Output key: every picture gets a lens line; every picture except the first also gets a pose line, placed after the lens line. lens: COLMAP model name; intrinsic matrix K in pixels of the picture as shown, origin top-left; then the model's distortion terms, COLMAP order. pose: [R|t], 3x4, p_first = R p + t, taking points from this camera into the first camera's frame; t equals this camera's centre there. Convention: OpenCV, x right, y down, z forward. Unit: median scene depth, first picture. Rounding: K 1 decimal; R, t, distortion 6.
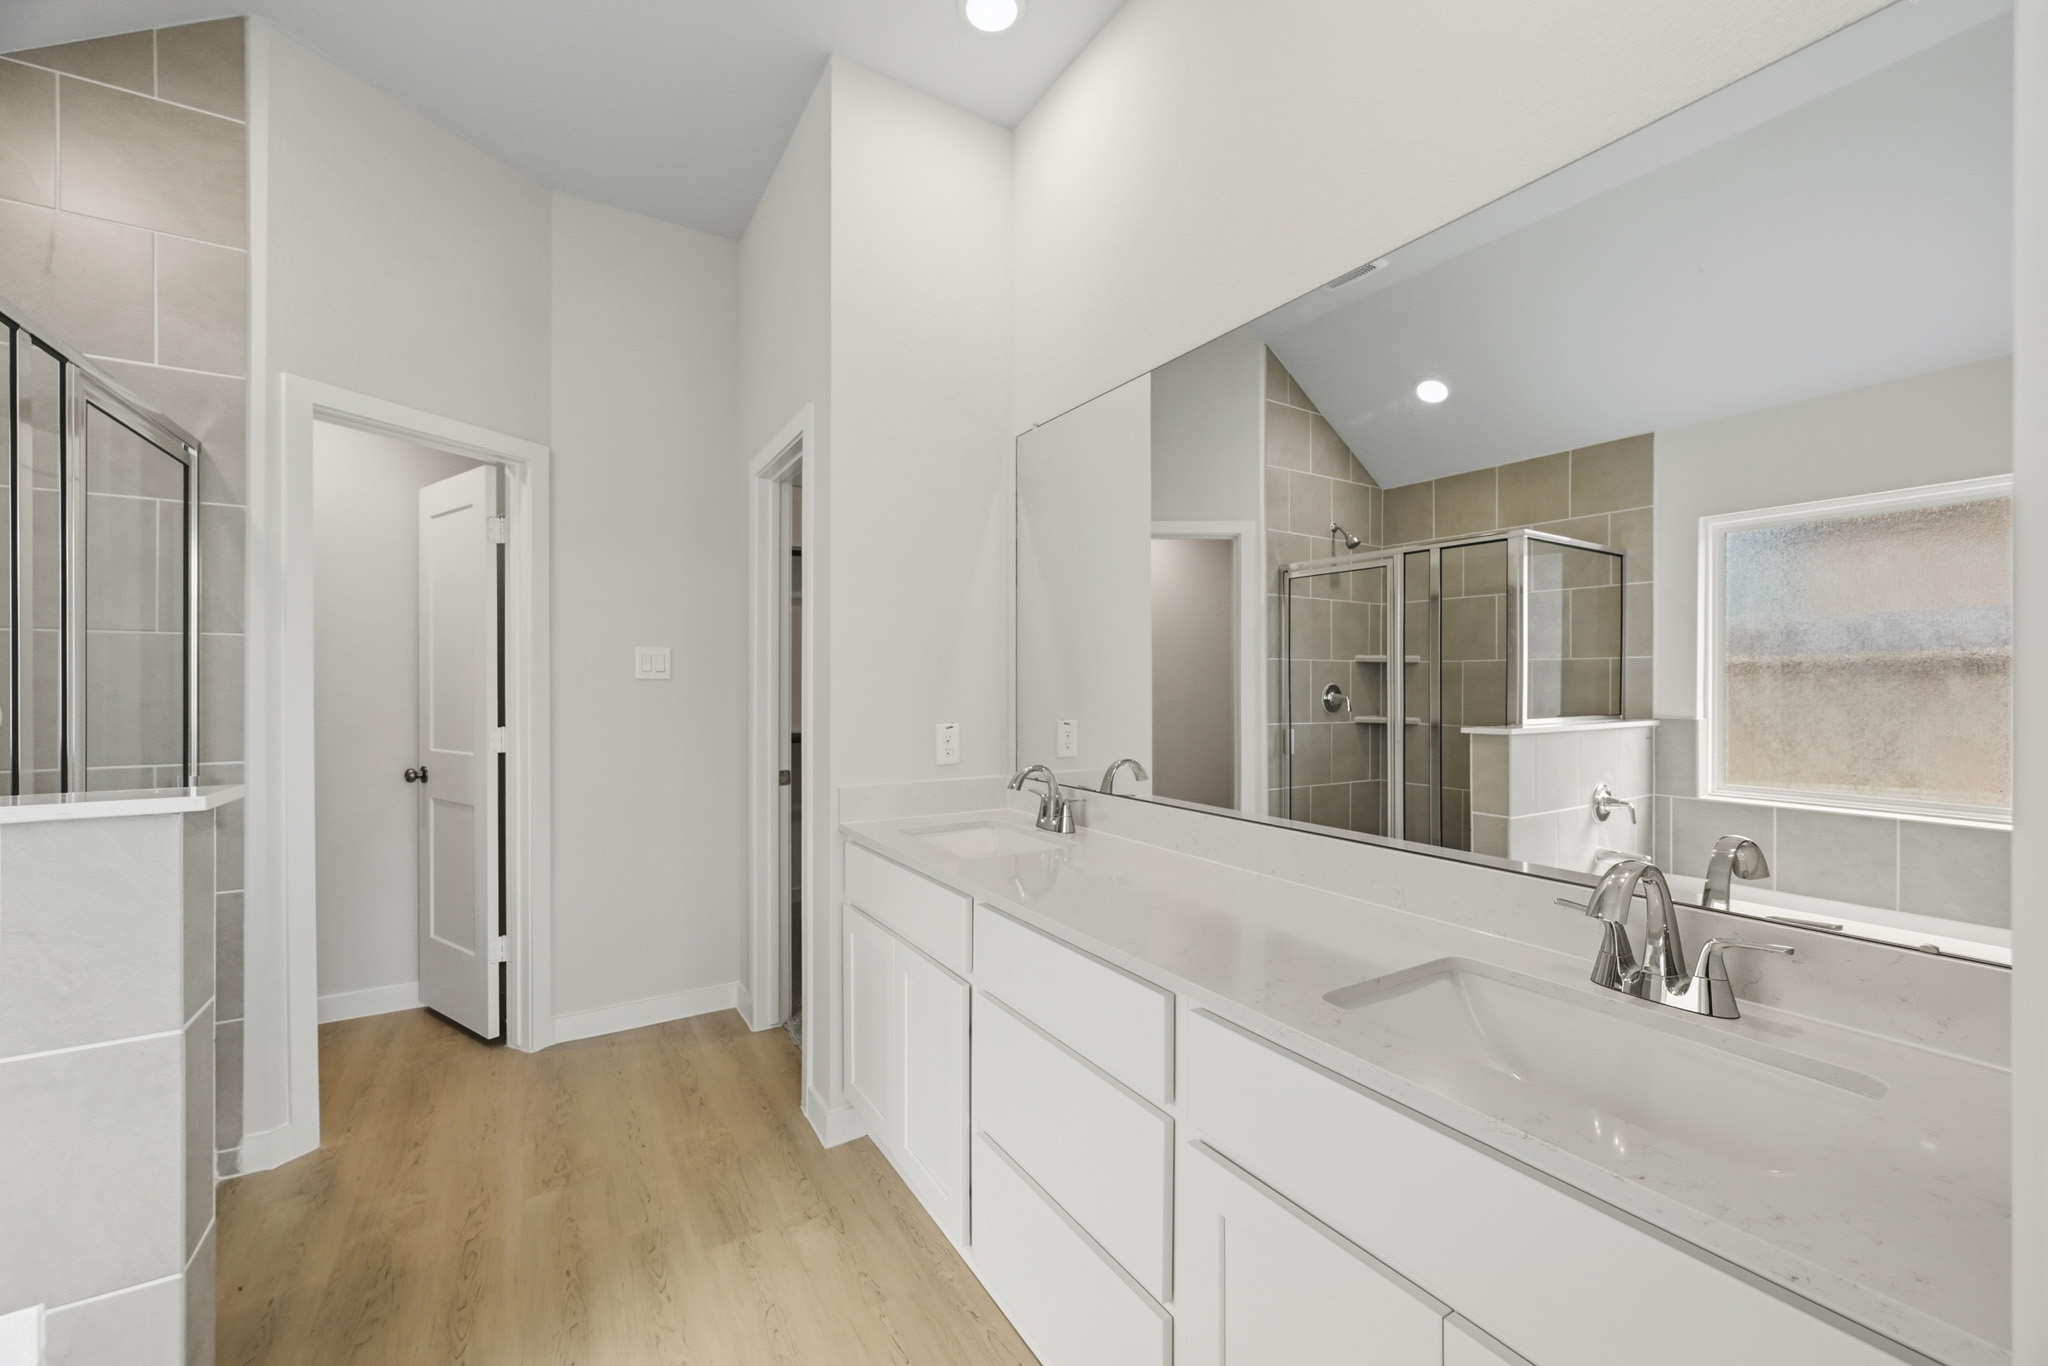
lens RADIAL K [[811.3, 0, 1032.1], [0, 811.3, 685.8], [0, 0, 1]] dist [0.000714, 0.000374]
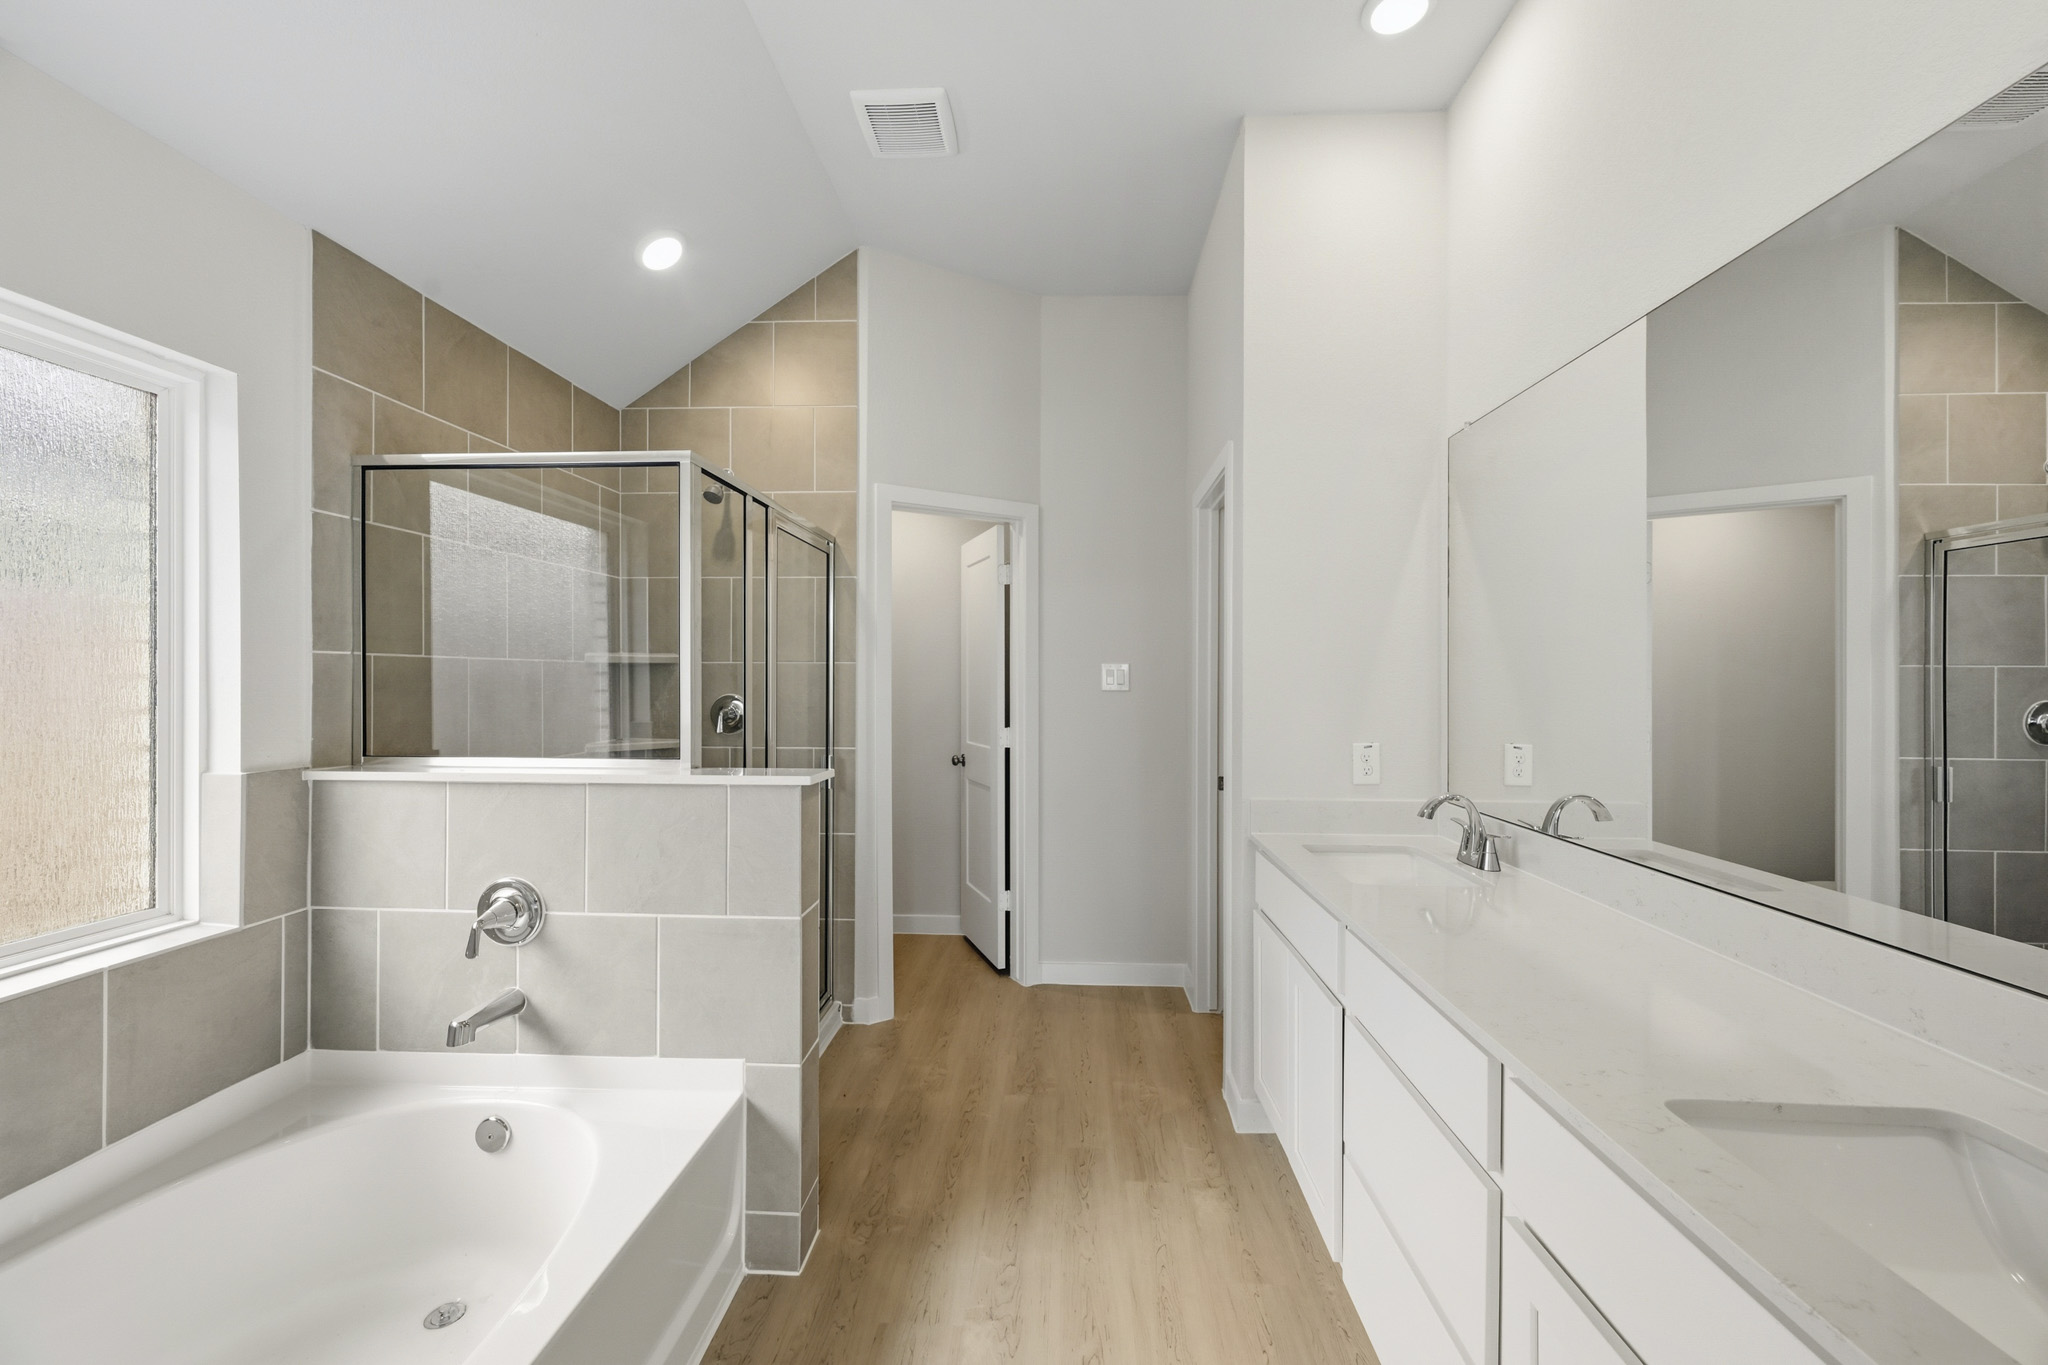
lens RADIAL K [[806.5, 0, 1026.7], [0, 806.5, 688.3], [0, 0, 1]] dist [0.000318, 0.000263]
pose [[0.824623, 0.008985, -0.565611, 0.115837], [-0.006664, 0.999959, 0.006169, -0.024470], [0.565643, -0.001318, 0.824649, -0.039951]]
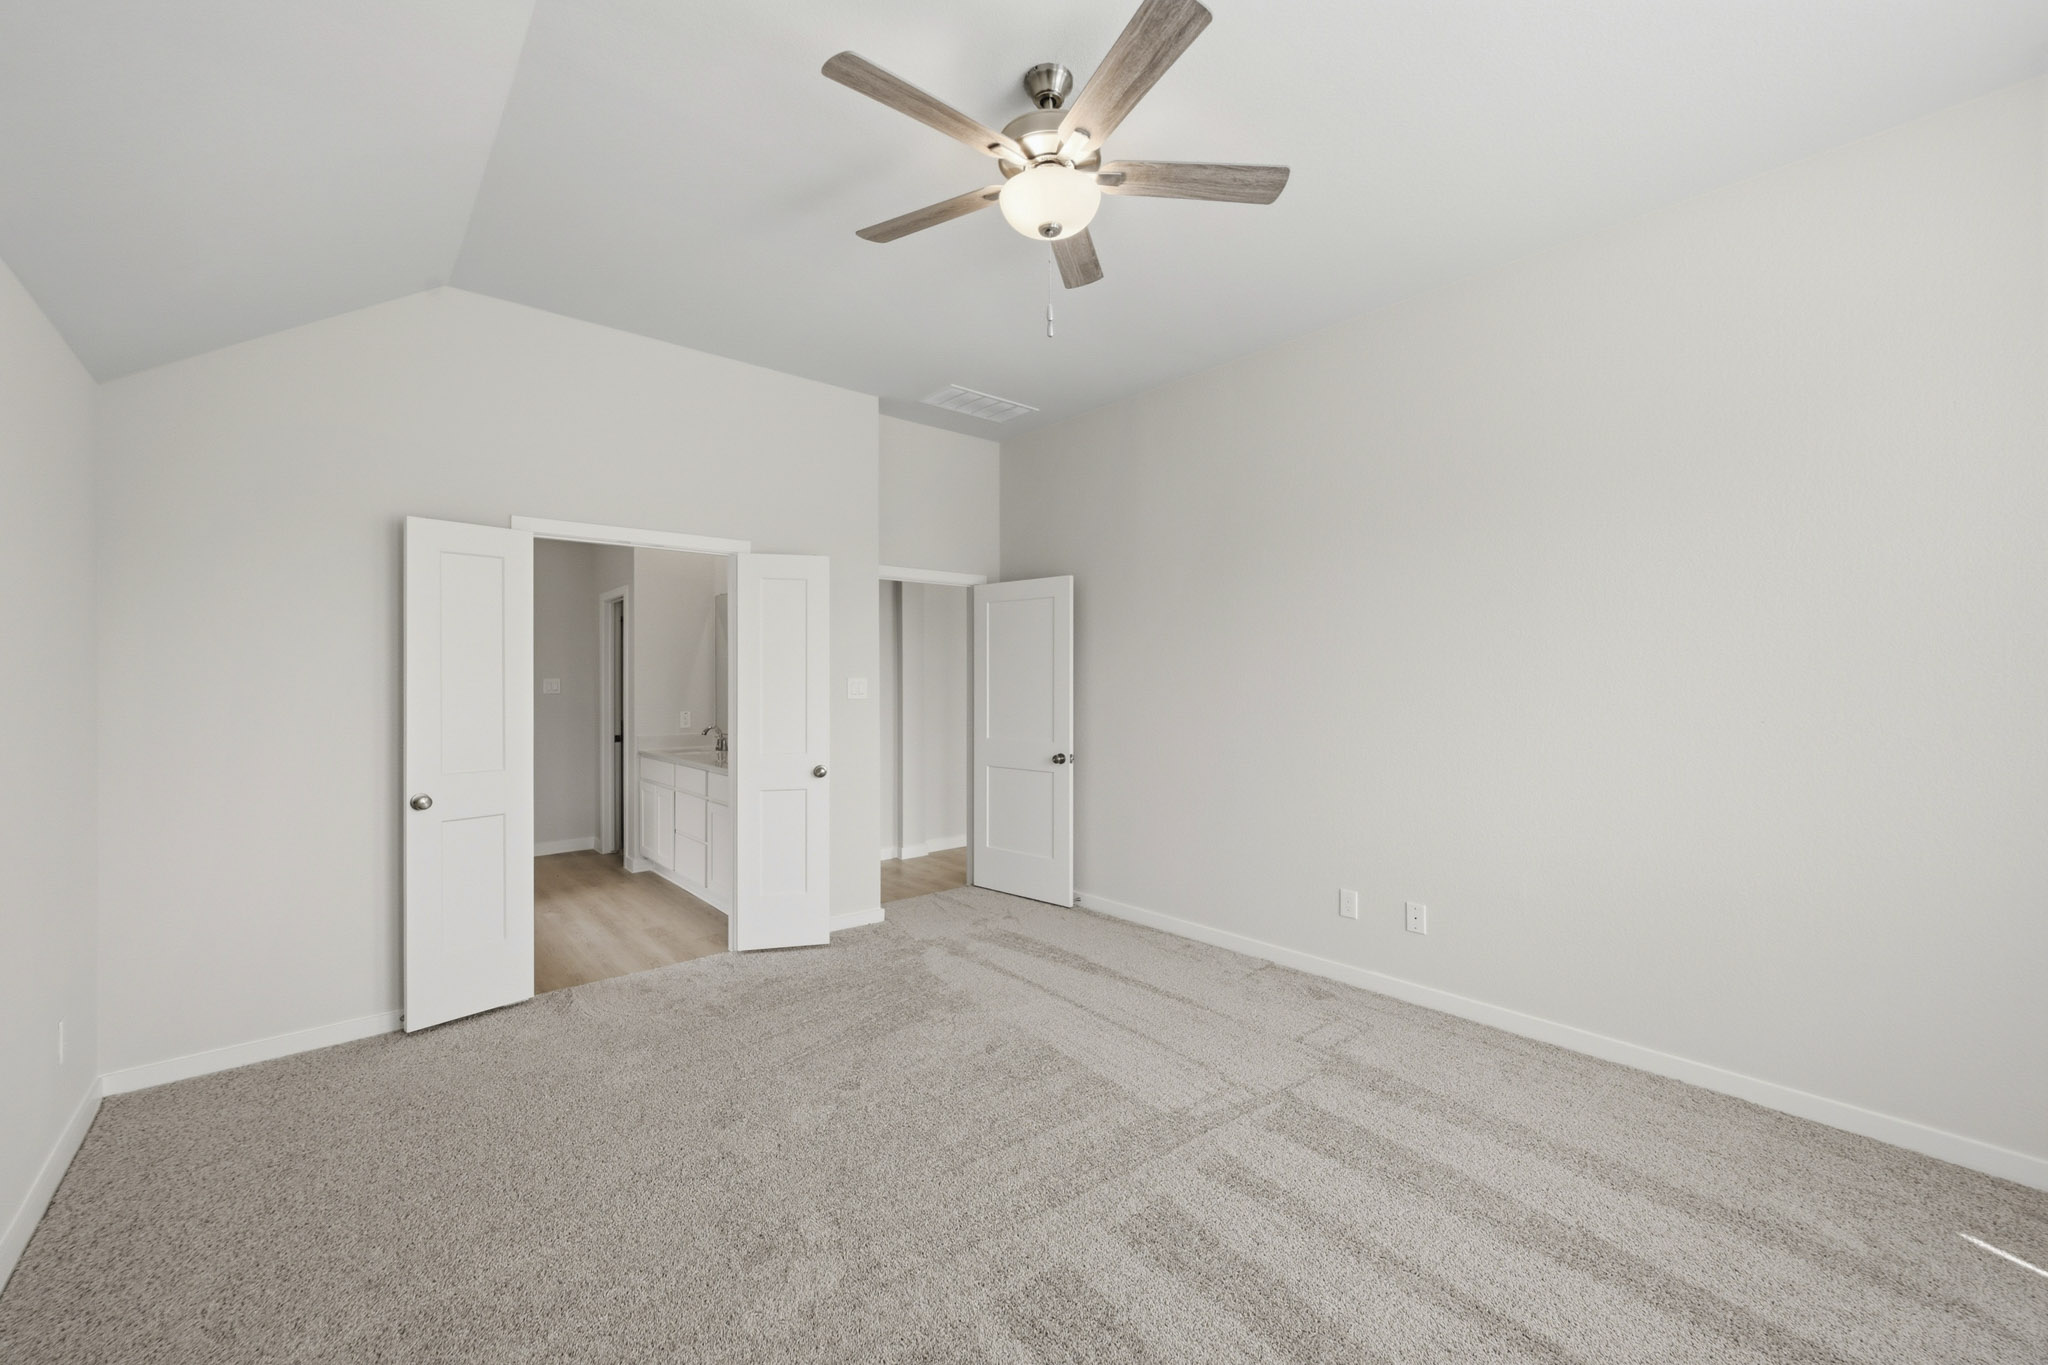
lens RADIAL K [[811.3, 0, 1032.1], [0, 811.3, 685.3], [0, 0, 1]] dist [0.000714, 0.000374]
pose [[0.986430, -0.001346, 0.164176, 0.573440], [0.000653, 0.999991, 0.004276, -0.049027], [-0.164180, -0.004111, 0.986422, -1.750317]]
